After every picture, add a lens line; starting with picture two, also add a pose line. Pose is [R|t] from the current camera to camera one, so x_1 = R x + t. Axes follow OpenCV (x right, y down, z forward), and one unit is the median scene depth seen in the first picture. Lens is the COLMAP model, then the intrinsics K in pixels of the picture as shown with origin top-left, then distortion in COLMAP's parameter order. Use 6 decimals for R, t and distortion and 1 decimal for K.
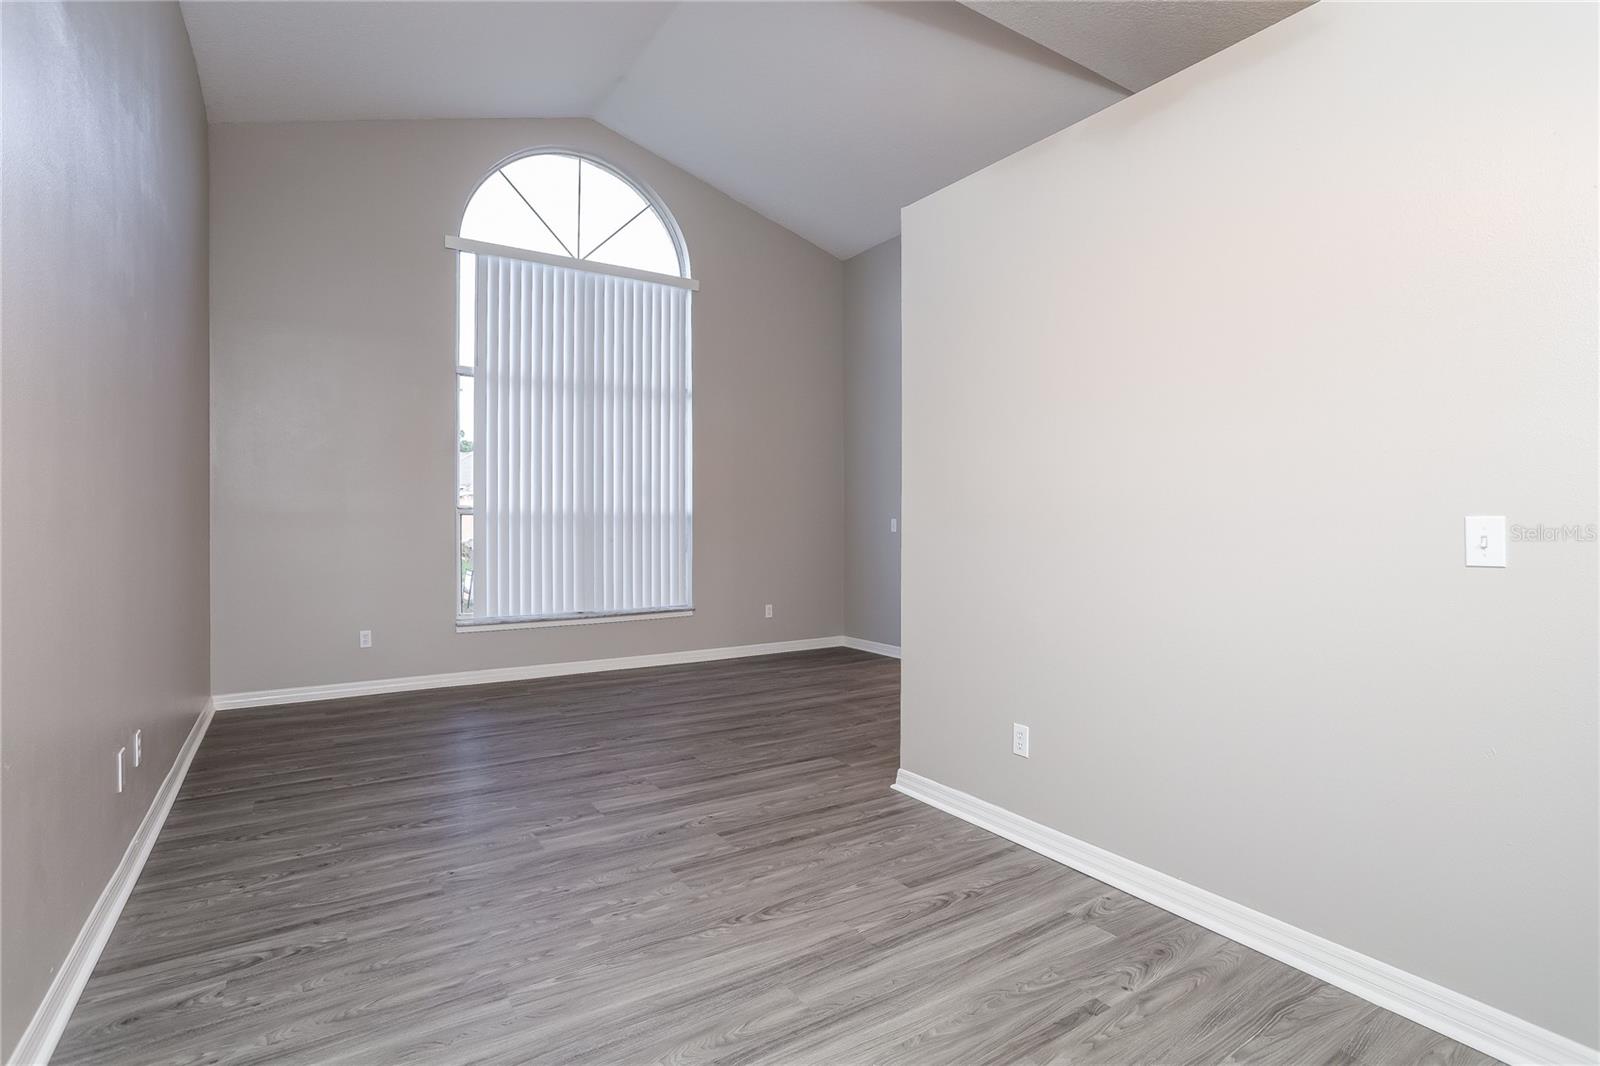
lens RADIAL K [[771.8, 0, 791.8], [0, 771.8, 524.4], [0, 0, 1]] dist [-0.057827, 0.030399]
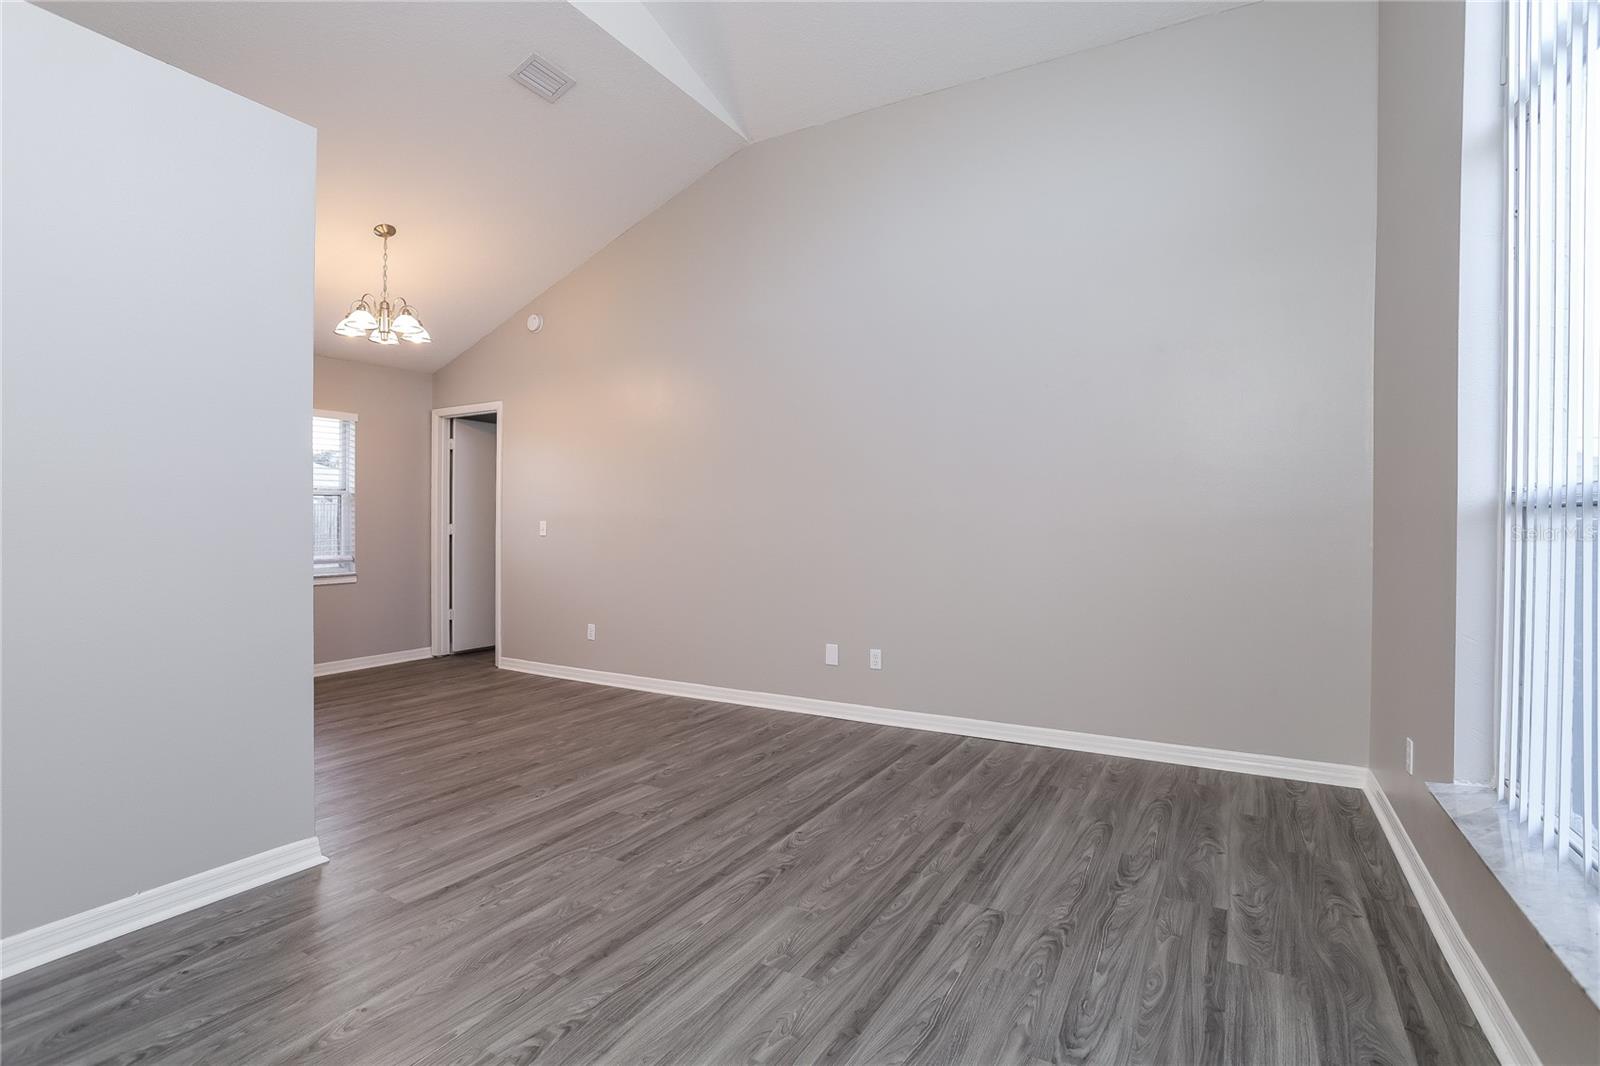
lens RADIAL K [[771.8, 0, 791.8], [0, 771.8, 524.4], [0, 0, 1]] dist [-0.057827, 0.030399]
pose [[-0.889789, -0.001690, -0.456370, 0.070451], [-0.004461, 0.999978, 0.004996, -0.010658], [0.456351, 0.006482, -0.889776, 2.244646]]
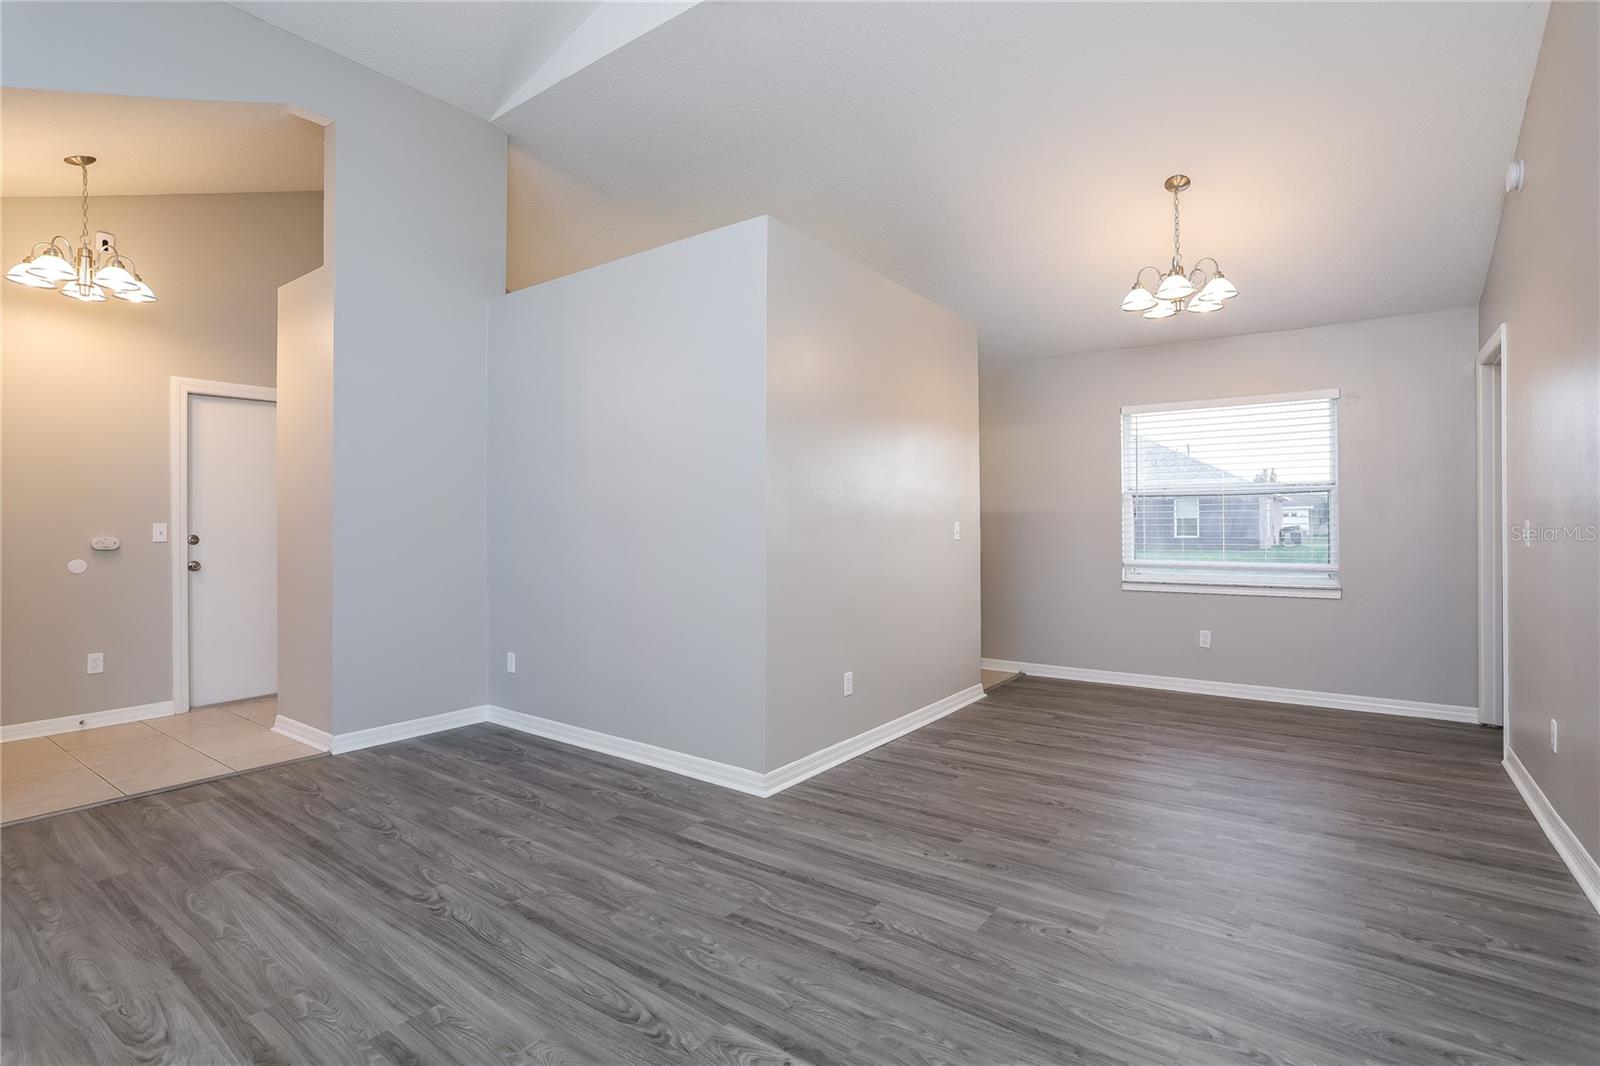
lens RADIAL K [[771.8, 0, 791.8], [0, 771.8, 524.4], [0, 0, 1]] dist [-0.057827, 0.030399]
pose [[-0.356768, 0.001200, 0.934192, -0.940558], [0.006121, 0.999981, 0.001053, -0.008497], [-0.934173, 0.006093, -0.356768, 1.549769]]
